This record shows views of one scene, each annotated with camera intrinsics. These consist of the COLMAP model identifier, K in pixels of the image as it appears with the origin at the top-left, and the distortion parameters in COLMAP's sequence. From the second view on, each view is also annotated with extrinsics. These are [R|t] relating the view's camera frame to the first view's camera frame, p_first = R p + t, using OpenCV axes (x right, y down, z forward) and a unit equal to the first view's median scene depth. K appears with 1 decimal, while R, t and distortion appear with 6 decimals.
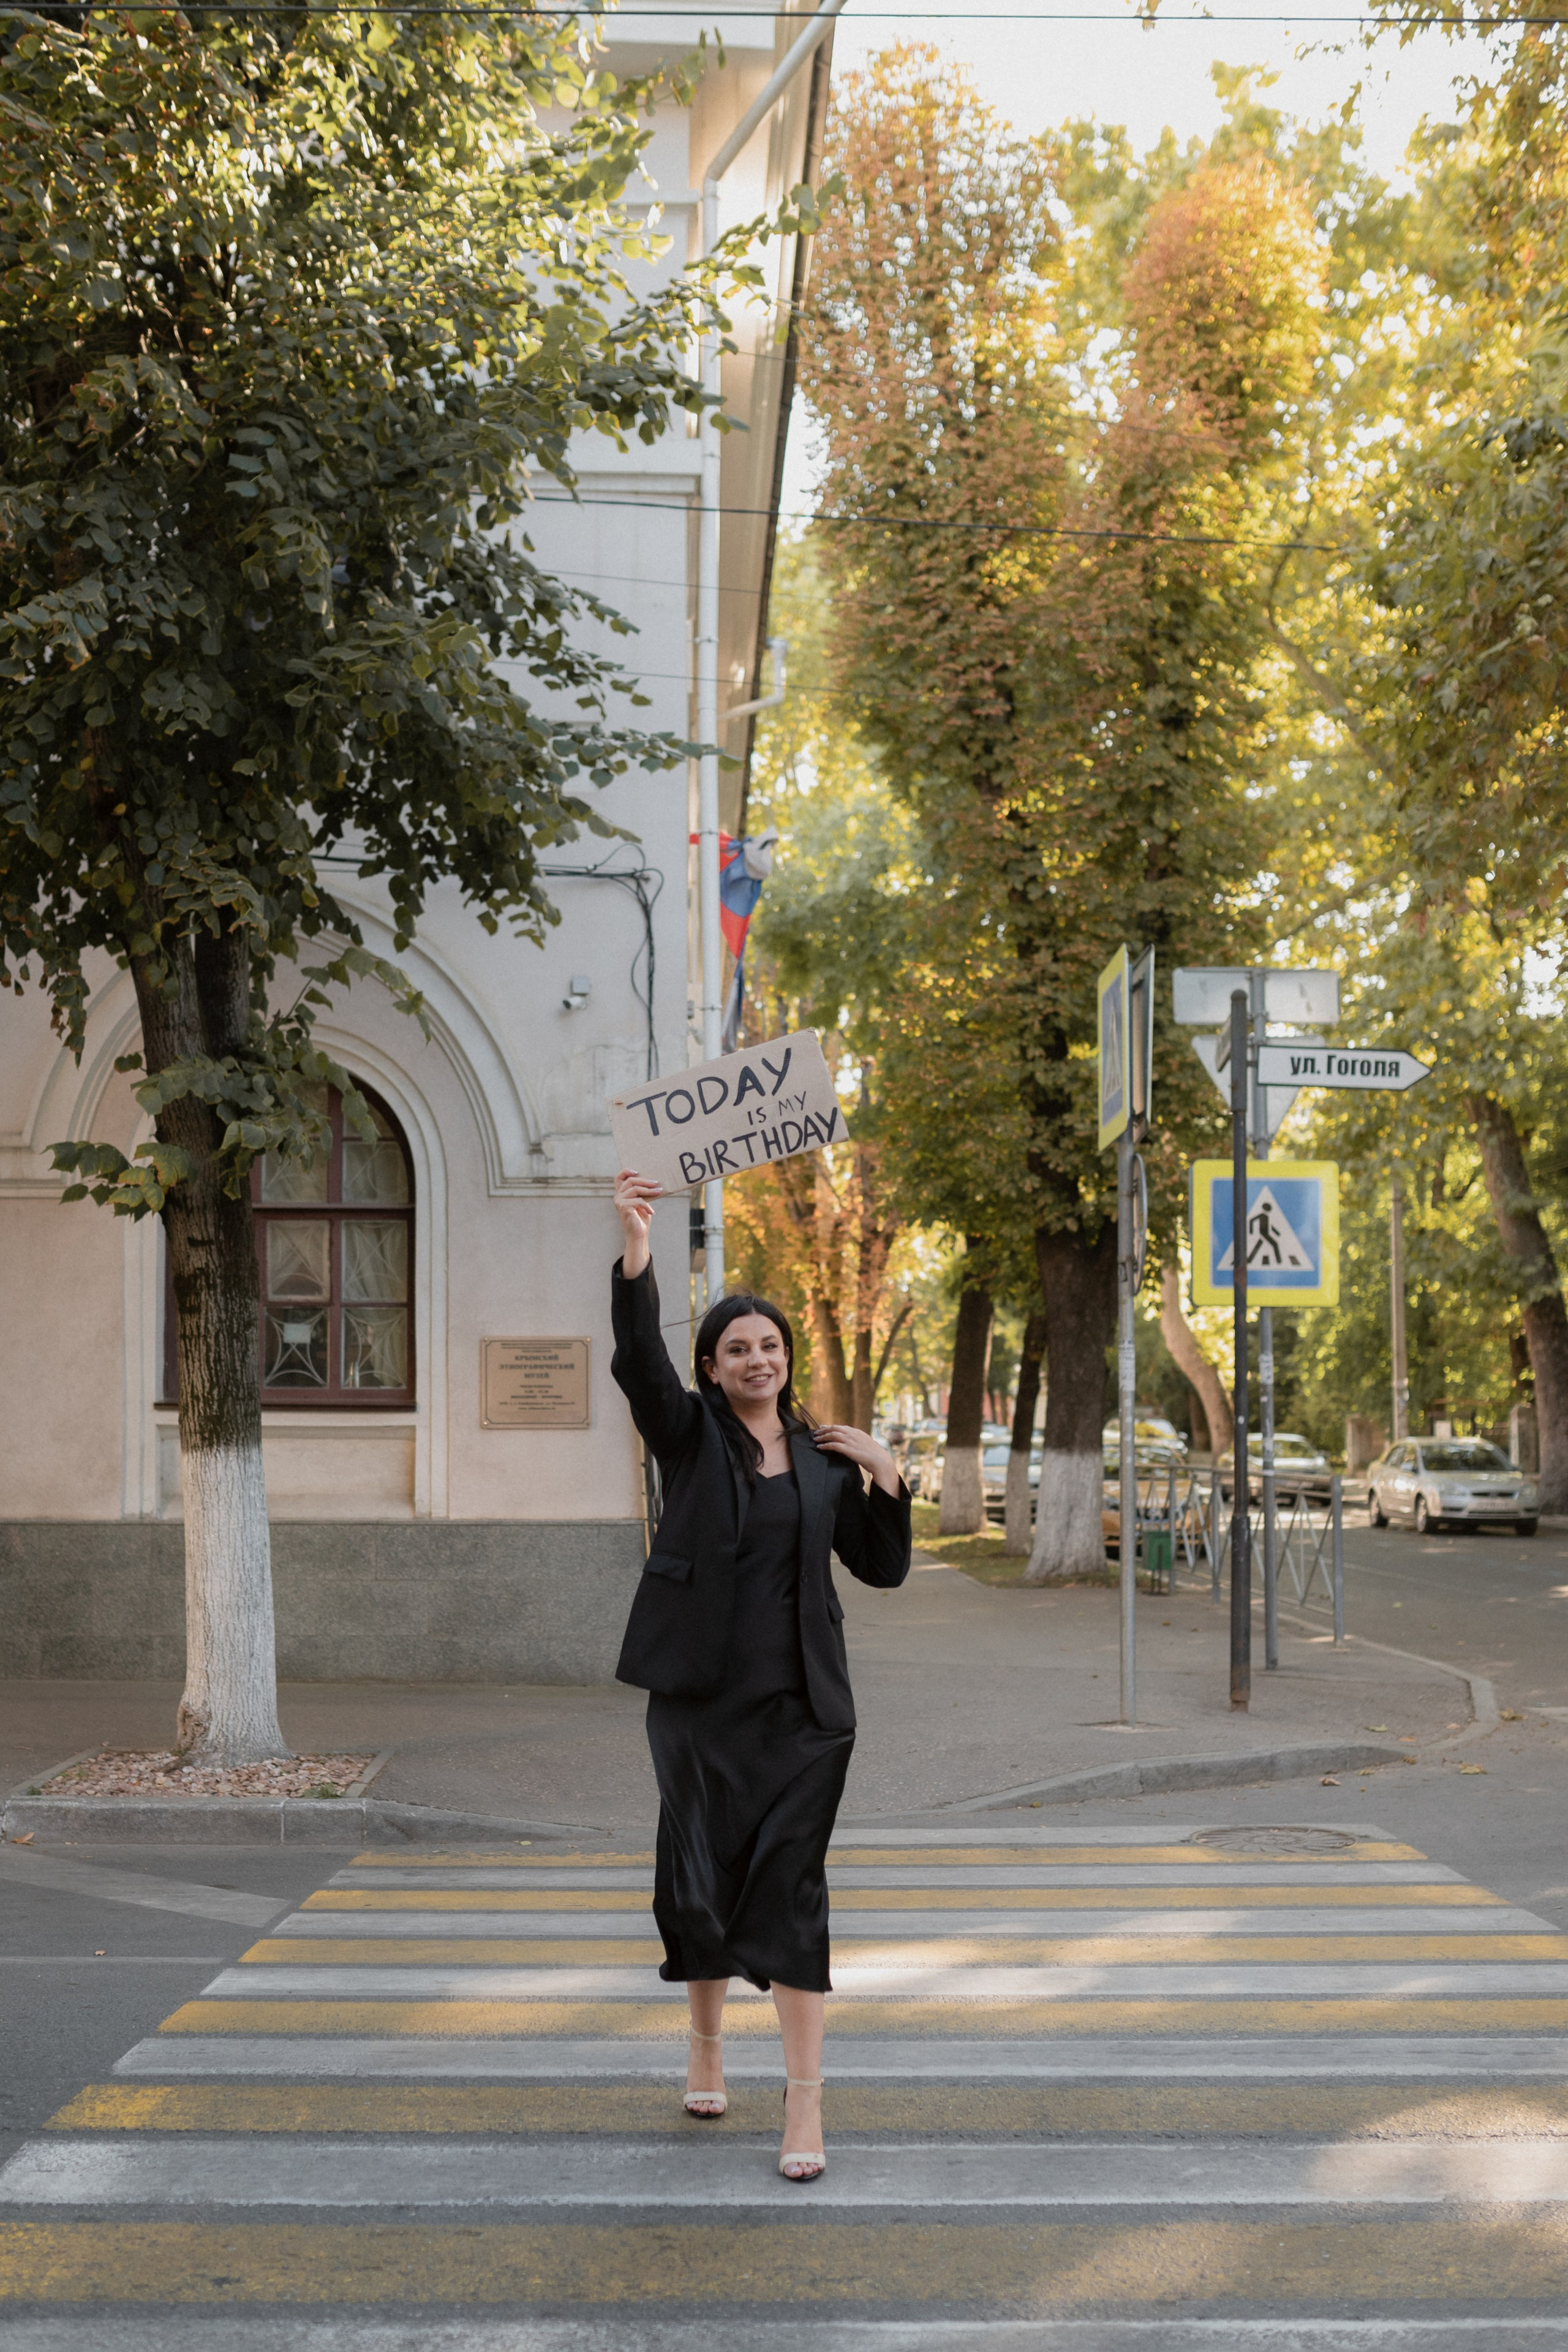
lens RADIAL K [[2396.1, 0, 786.1], [0, 2396.1, 1265.0], [0, 0, 1]] dist [-0.007922, -0.006977]
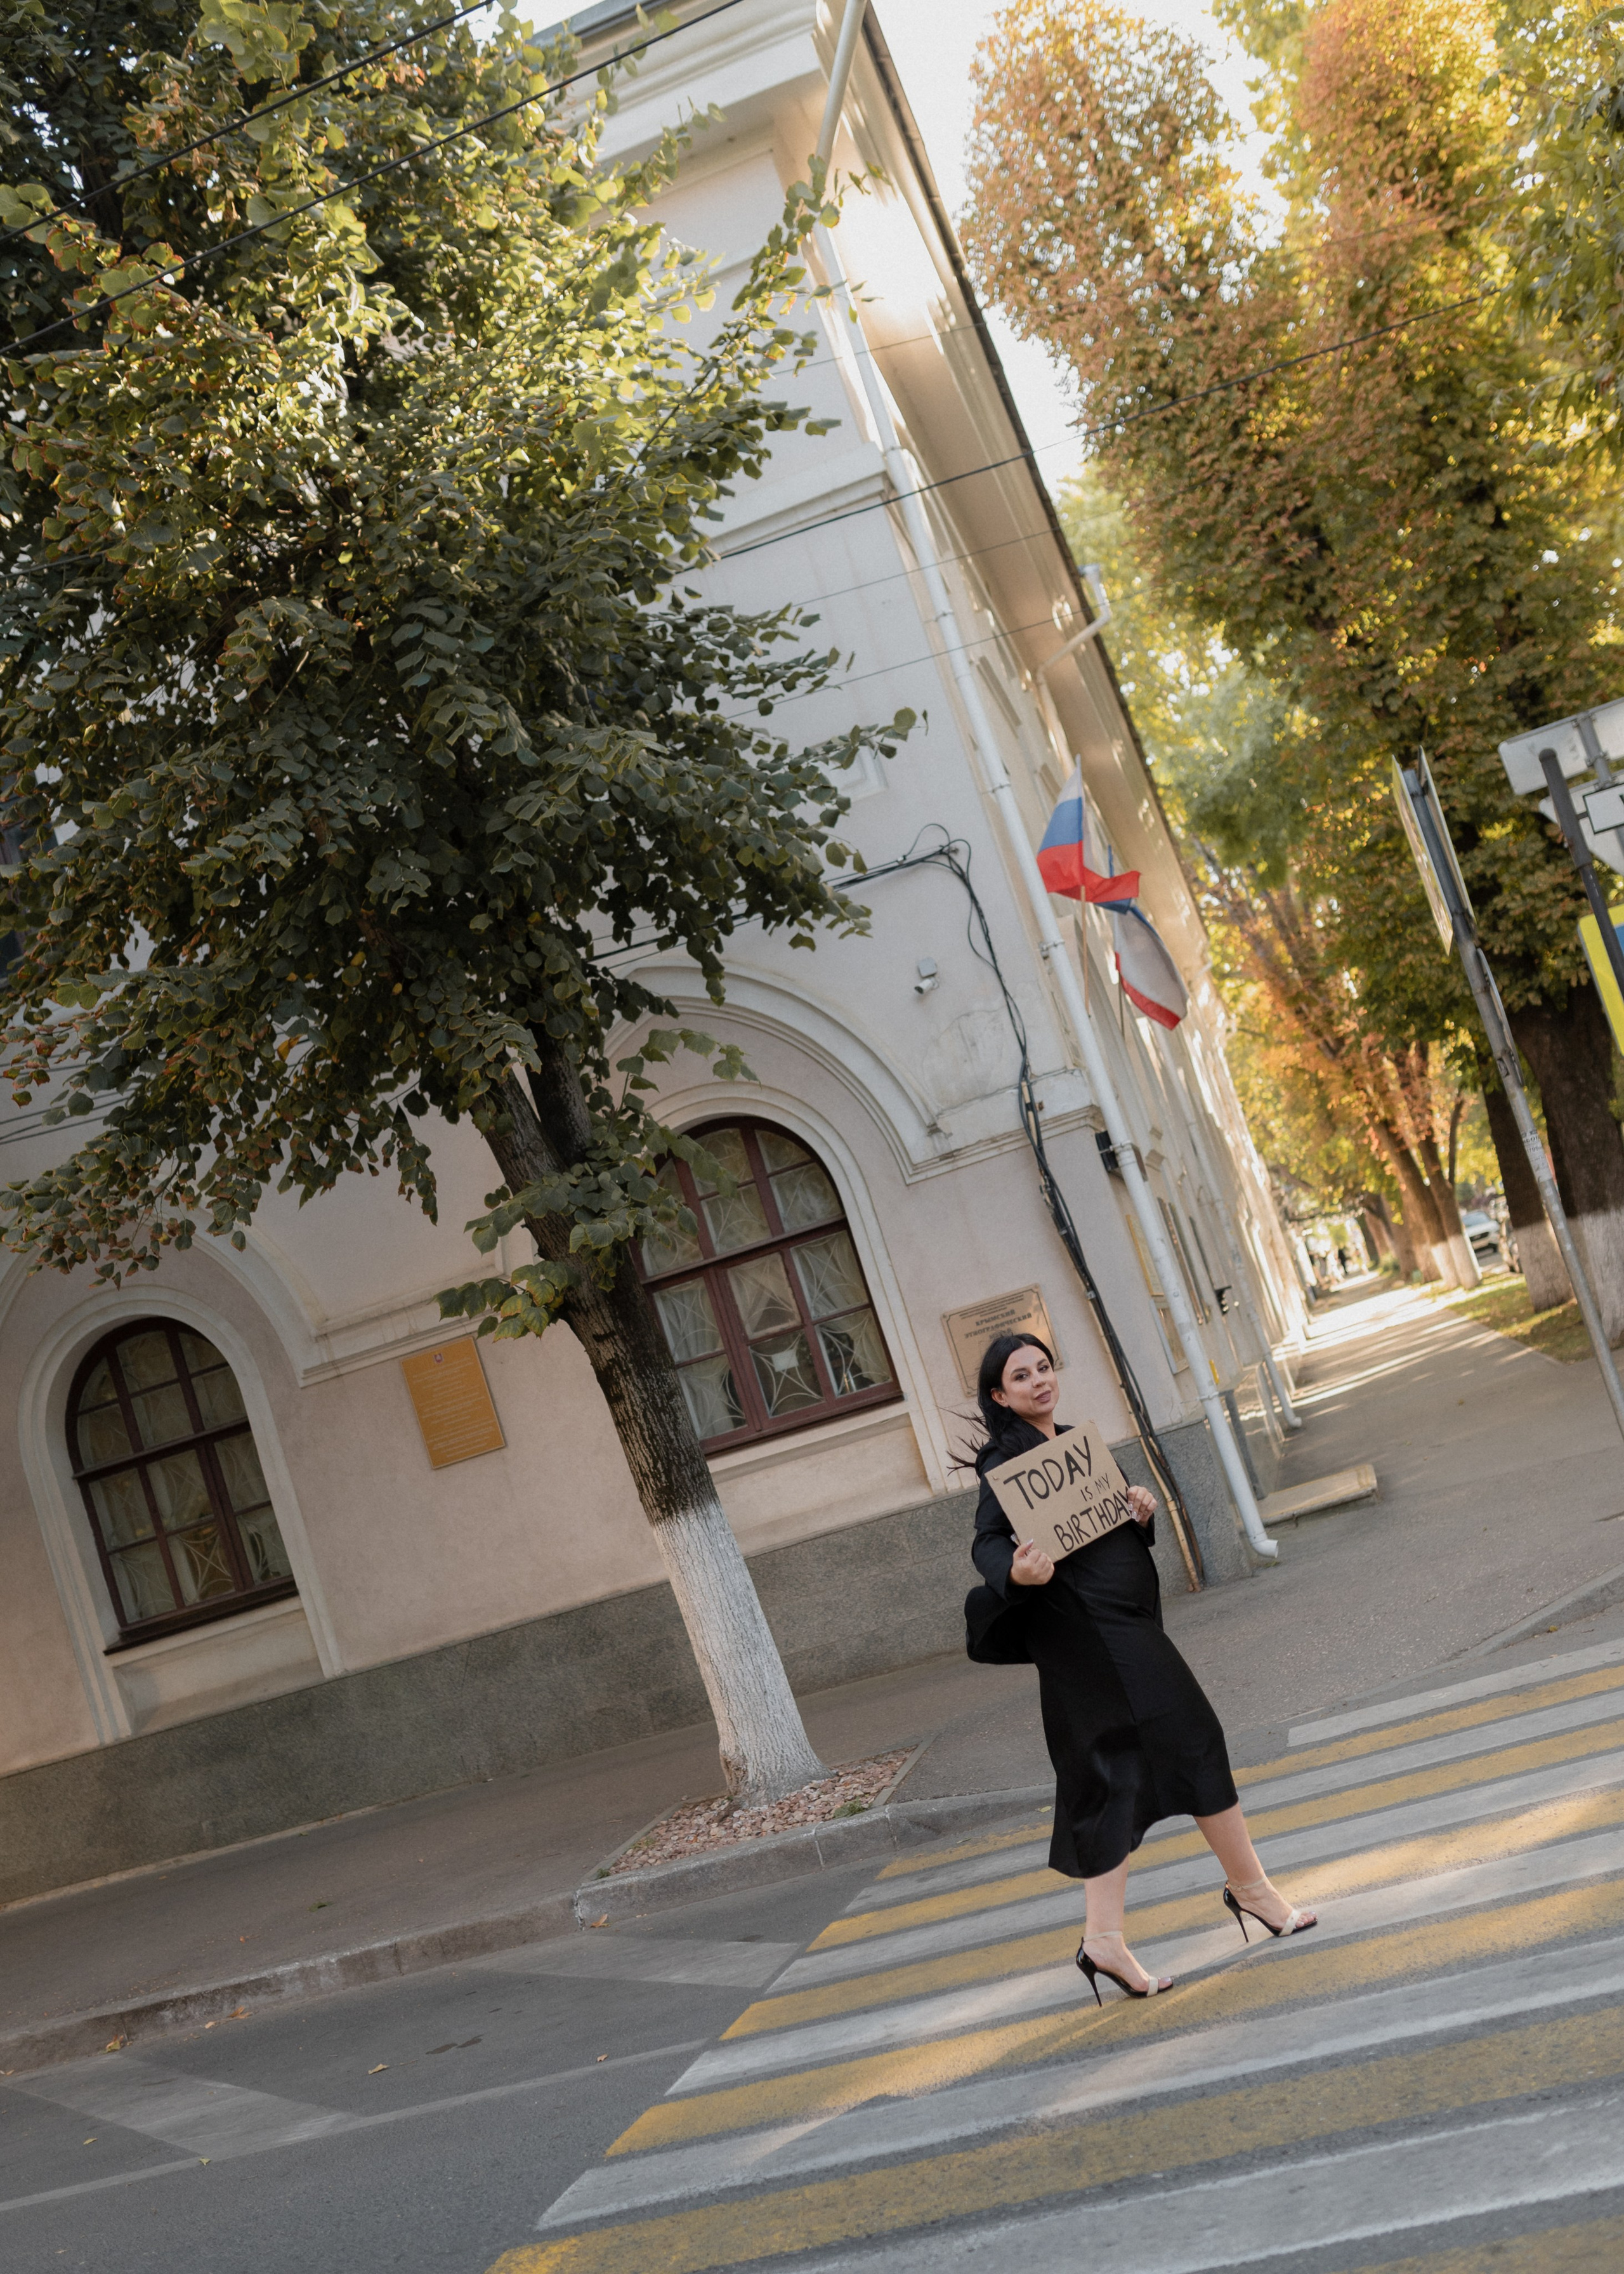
lens RADIAL K [[2189.0, 0, 811.6], [0, 2189.0, 1172.5], [0, 0, 1]] dist [-0.012404, 0.011036]
pose [[0.919309, -0.313897, -0.237359, 0.086634], [0.312809, 0.948831, -0.043255, -0.006757], [0.238791, -0.034484, 0.970458, 0.061644]]
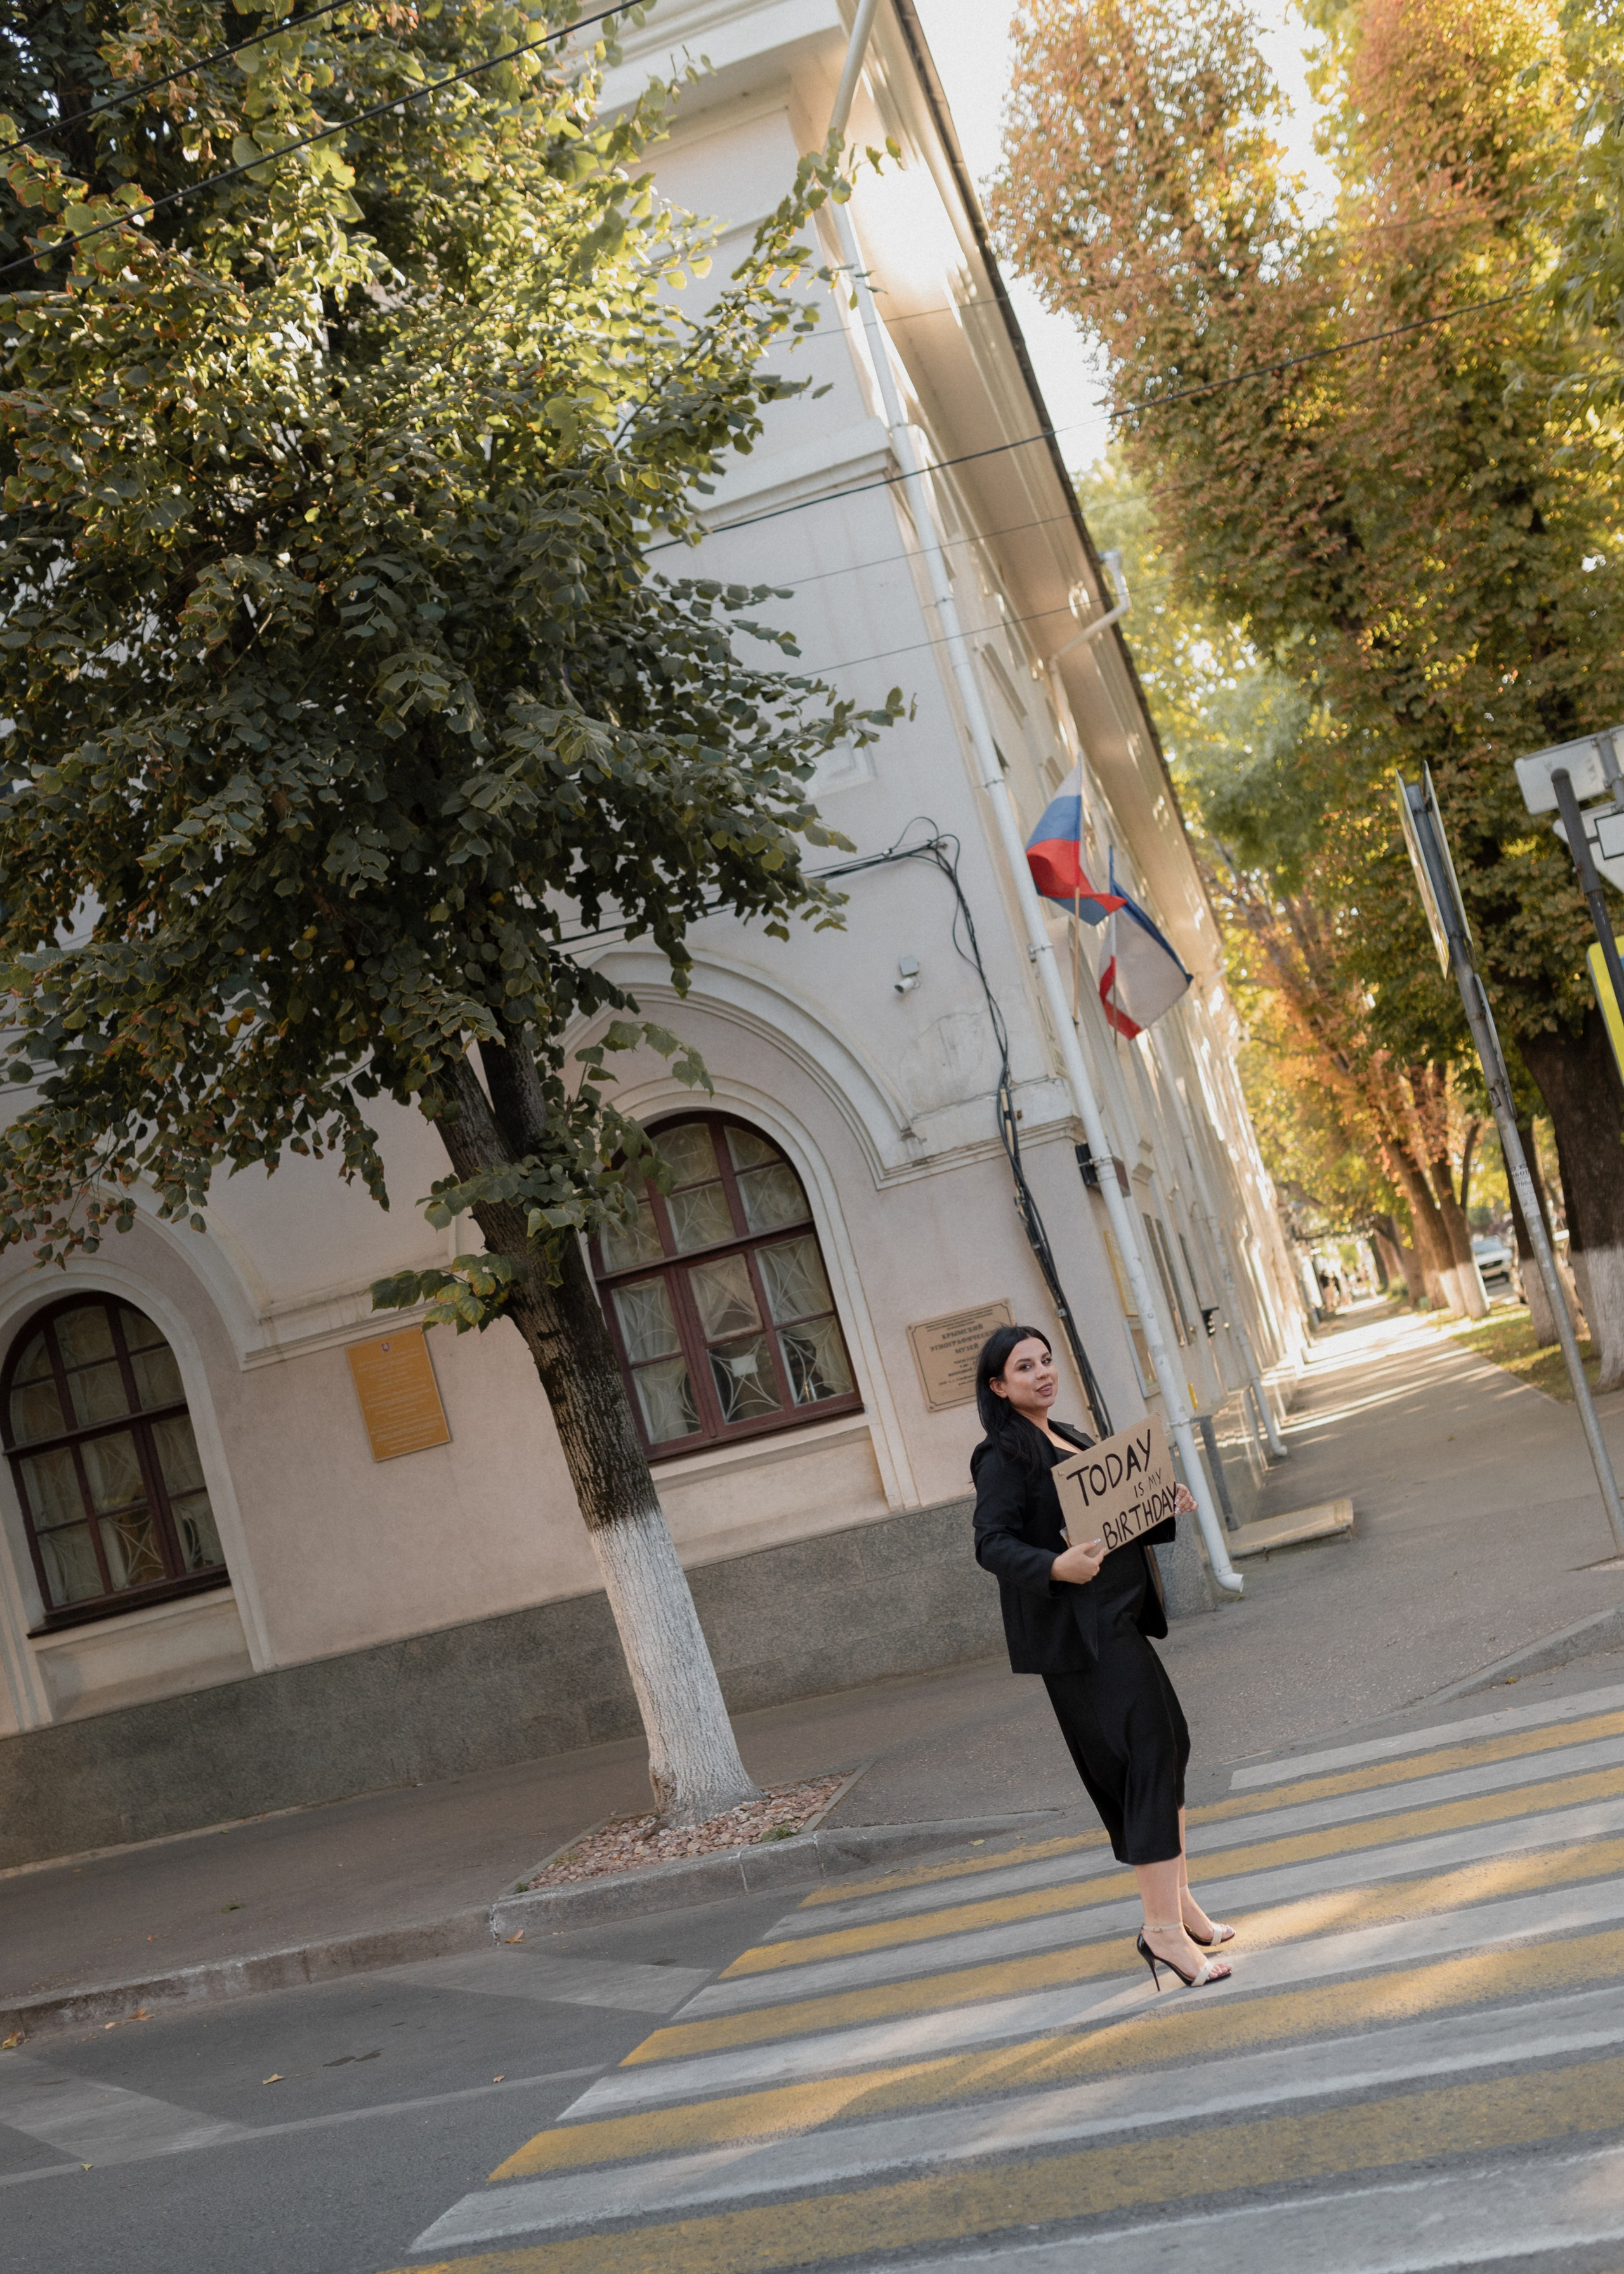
lens RADIAL K [[2274.3, 0, 807.0], [0, 2274.3, 1191.2], [0, 0, 1]] dist [-0.010143, 0.007619]
pose [[0.932954, -0.269618, -0.238543, 0.099887], [0.269822, 0.962364, -0.032440, -0.006404], [0.238311, -0.034099, 0.970590, 0.060618]]
